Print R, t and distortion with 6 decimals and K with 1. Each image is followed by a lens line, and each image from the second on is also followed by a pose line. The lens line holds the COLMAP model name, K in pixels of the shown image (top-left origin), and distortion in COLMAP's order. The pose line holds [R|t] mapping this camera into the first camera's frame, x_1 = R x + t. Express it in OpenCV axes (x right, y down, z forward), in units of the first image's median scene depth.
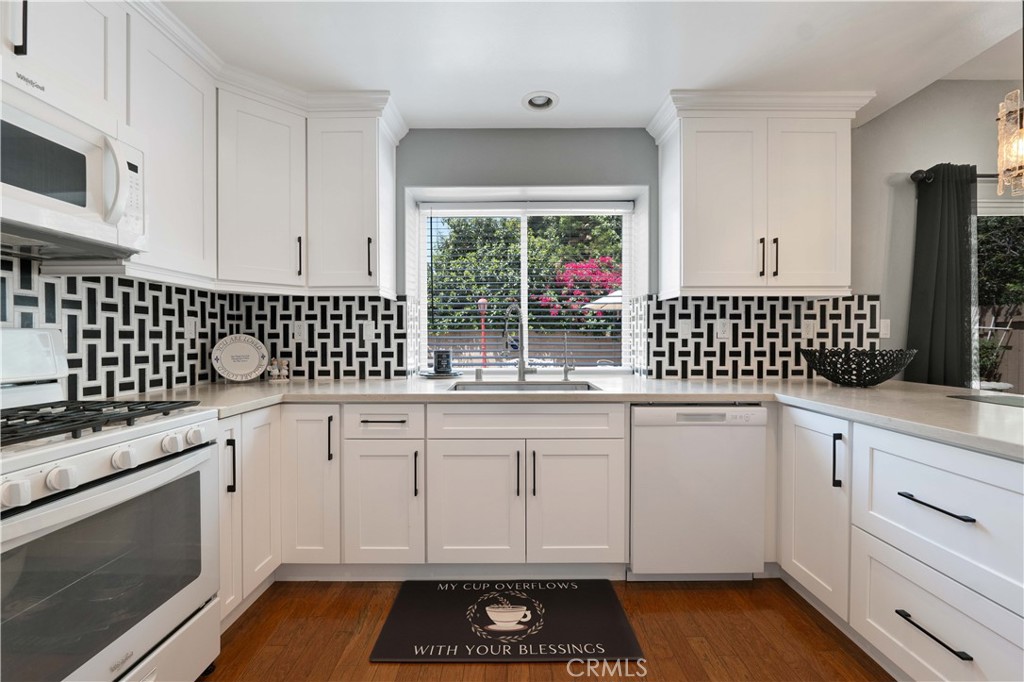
lens RADIAL K [[420.8, 0, 506.9], [0, 420.8, 341.4], [0, 0, 1]] dist [-0.017096, 0.002076]
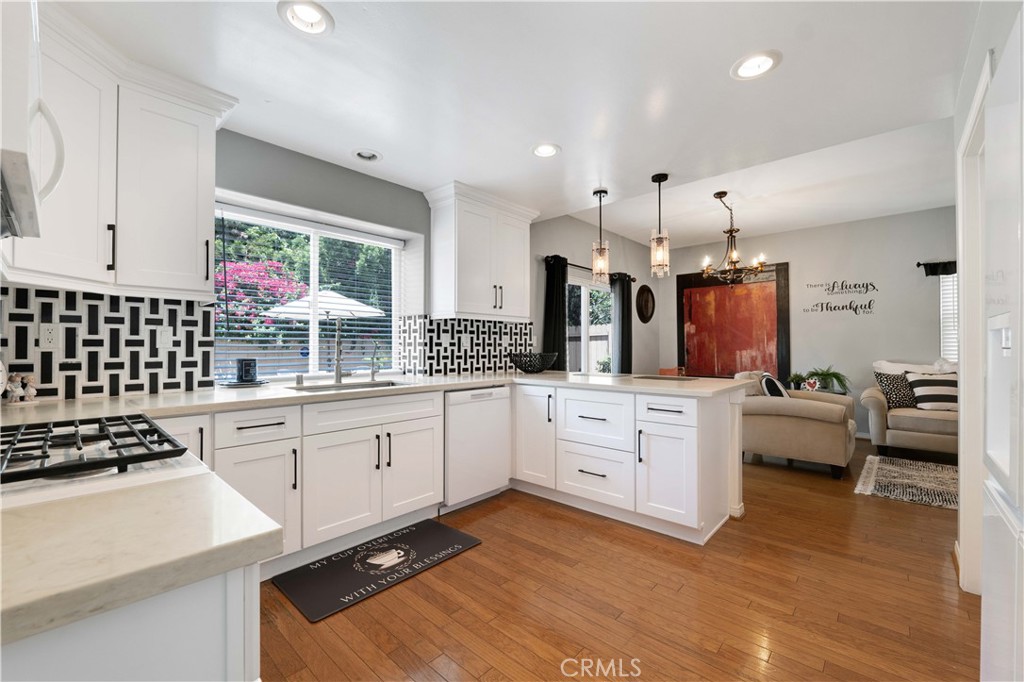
lens RADIAL K [[420.8, 0, 508.5], [0, 420.8, 342.4], [0, 0, 1]] dist [-0.017096, 0.002076]
pose [[0.669898, 0.008300, 0.742407, -0.496301], [0.005167, 0.999861, -0.015840, 0.001871], [-0.742436, 0.014447, 0.669762, -0.117975]]
